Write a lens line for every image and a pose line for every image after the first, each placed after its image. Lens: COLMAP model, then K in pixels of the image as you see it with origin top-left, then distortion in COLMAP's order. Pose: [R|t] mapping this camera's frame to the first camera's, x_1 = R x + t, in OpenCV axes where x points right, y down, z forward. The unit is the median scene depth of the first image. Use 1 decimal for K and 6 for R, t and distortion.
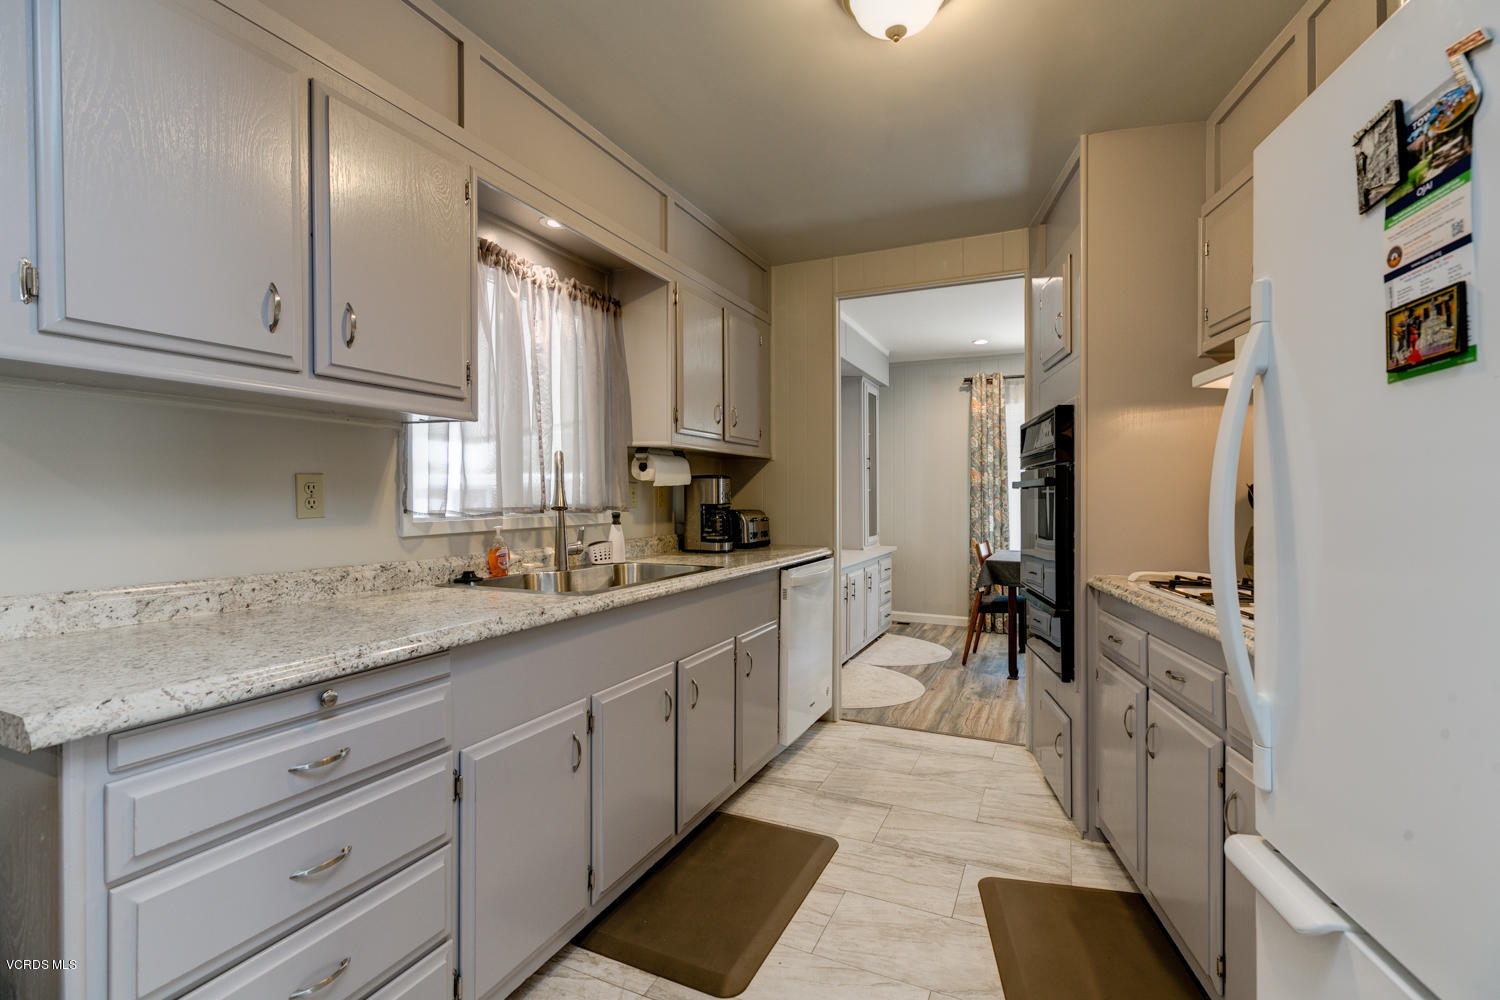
lens RADIAL K [[672.9, 0, 755.4], [0, 672.9, 501.6], [0, 0, 1]] dist [0.000609, -0.000029]
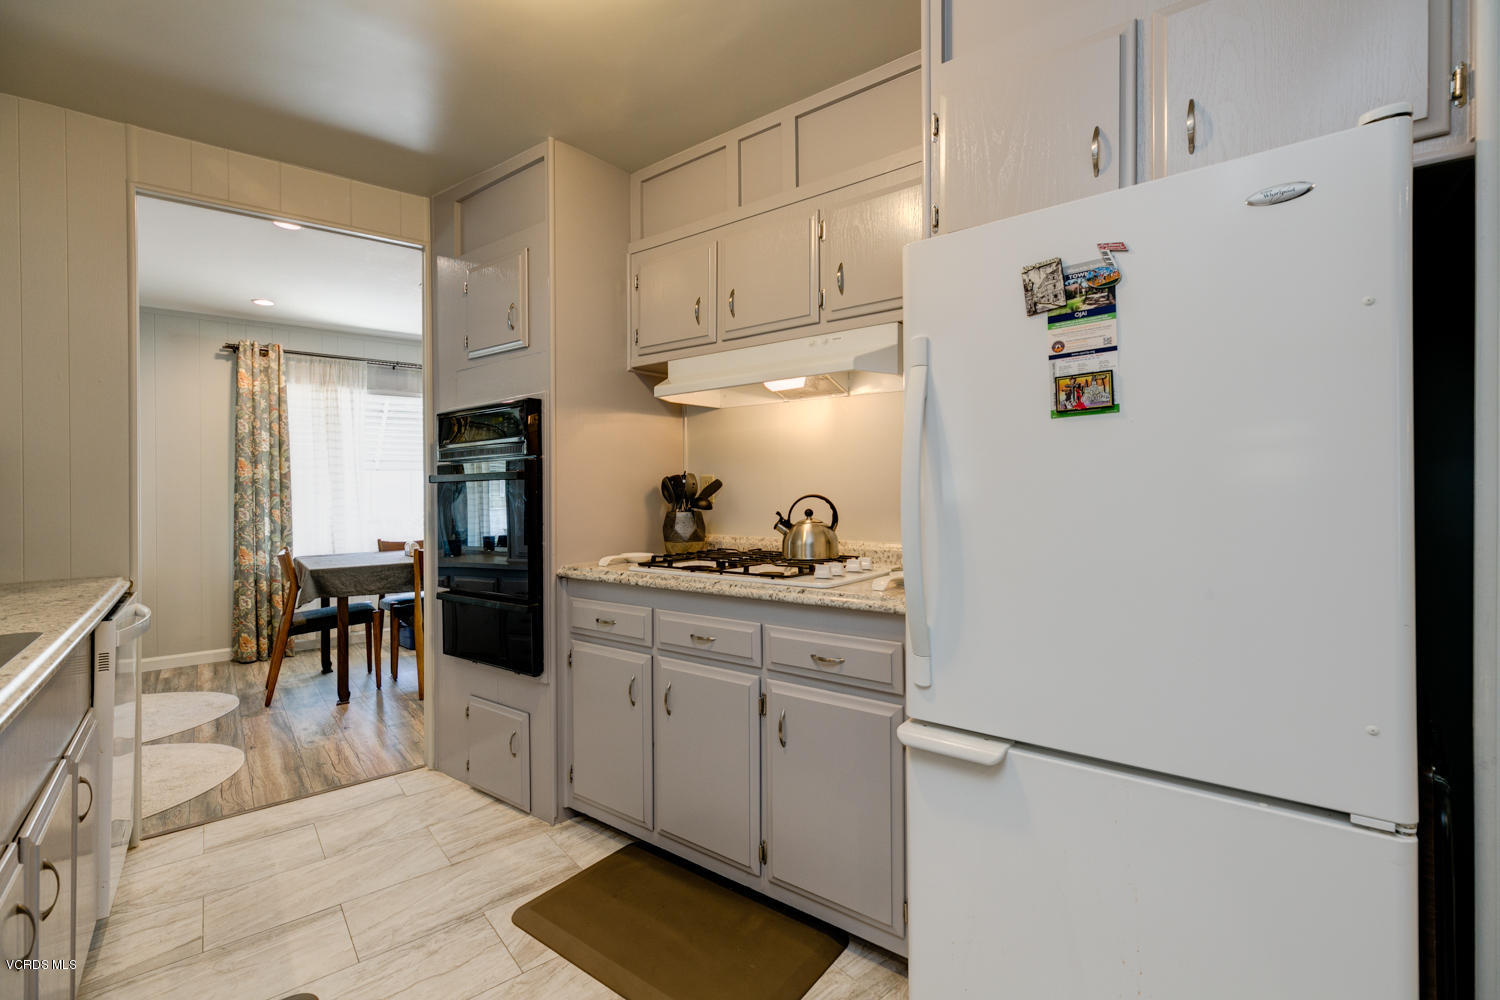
lens RADIAL K [[664.6, 0, 750.6], [0, 664.6, 488.4], [0, 0, 1]] dist [0.010598, -0.000773]
pose [[0.448264, -0.009557, 0.893850, -0.220806], [0.021491, 0.999769, -0.000088, -0.002284], [-0.893643, 0.019249, 0.448366, 0.214406]]
